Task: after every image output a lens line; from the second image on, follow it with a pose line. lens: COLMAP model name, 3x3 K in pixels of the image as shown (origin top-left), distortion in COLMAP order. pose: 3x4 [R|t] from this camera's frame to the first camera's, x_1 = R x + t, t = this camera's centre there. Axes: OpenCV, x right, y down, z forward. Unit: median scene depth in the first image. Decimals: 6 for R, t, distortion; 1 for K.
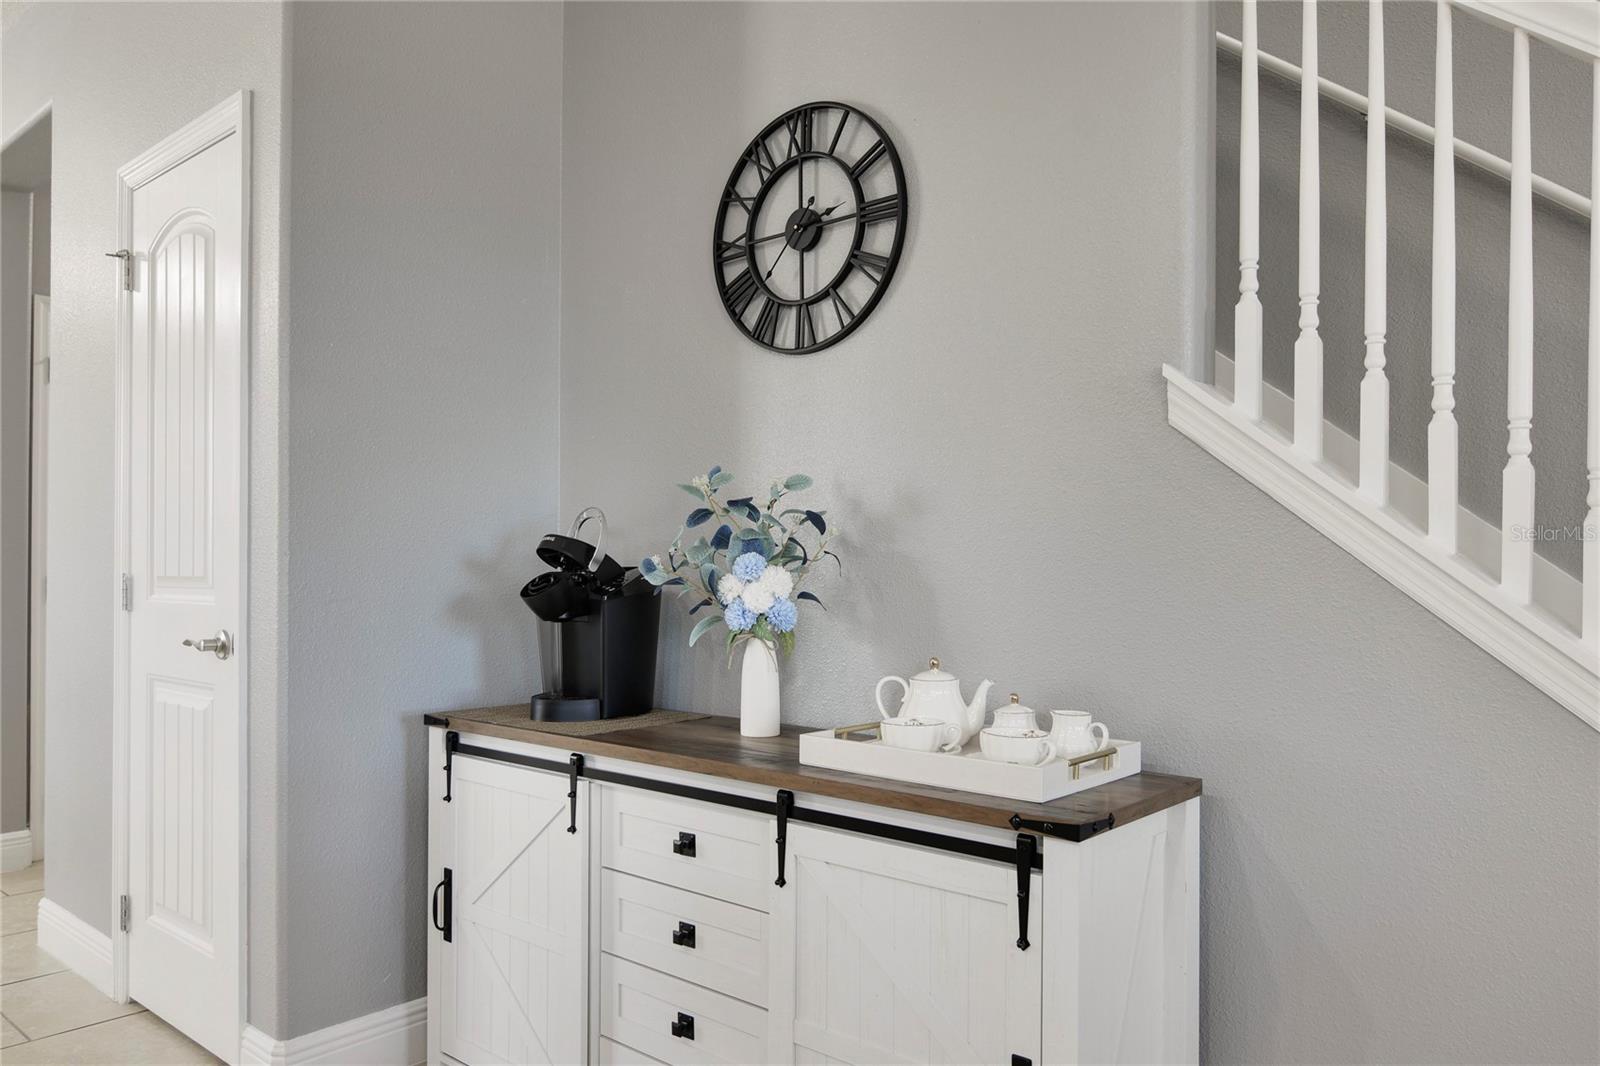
lens RADIAL K [[1104.1, 0, 800.0], [0, 1104.1, 533.0], [0, 0, 1]] dist [0.008182, 0.001567]
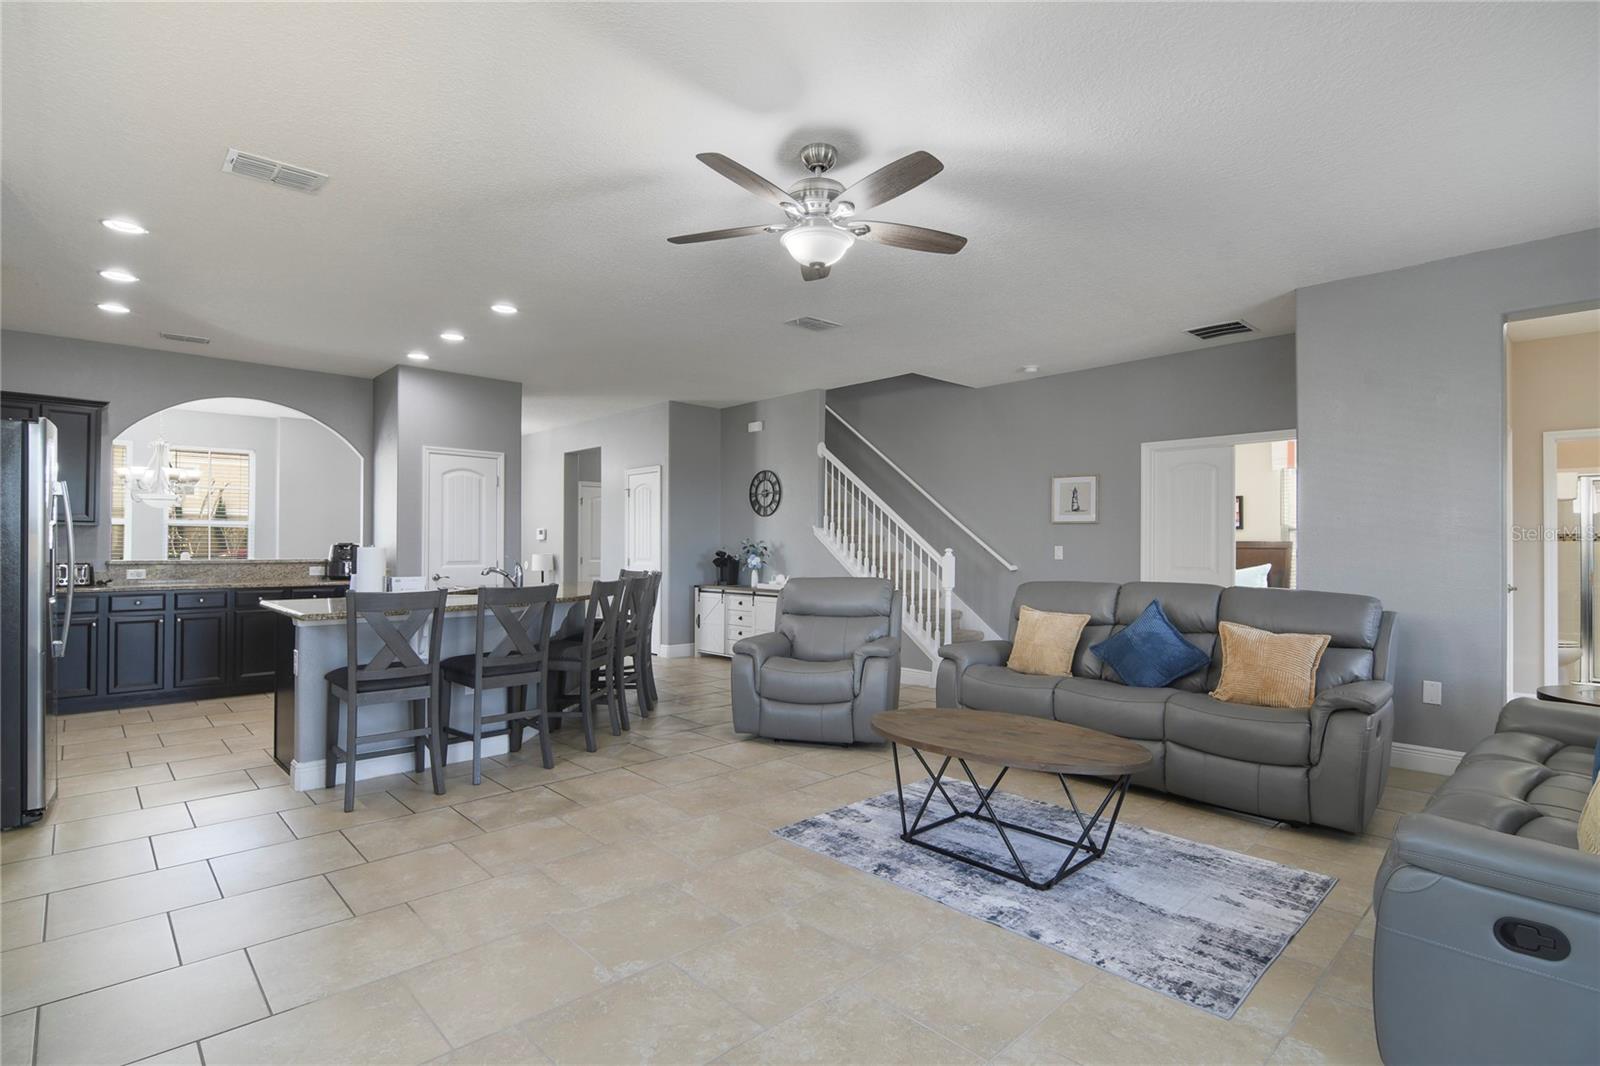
lens RADIAL K [[766.0, 0, 800.0], [0, 766.0, 533.0], [0, 0, 1]] dist [-0.014628, -0.002051]
pose [[0.994112, -0.000322, -0.108354, 0.582846], [0.000893, 0.999986, 0.005227, -0.105381], [0.108351, -0.005293, 0.994099, -2.701567]]
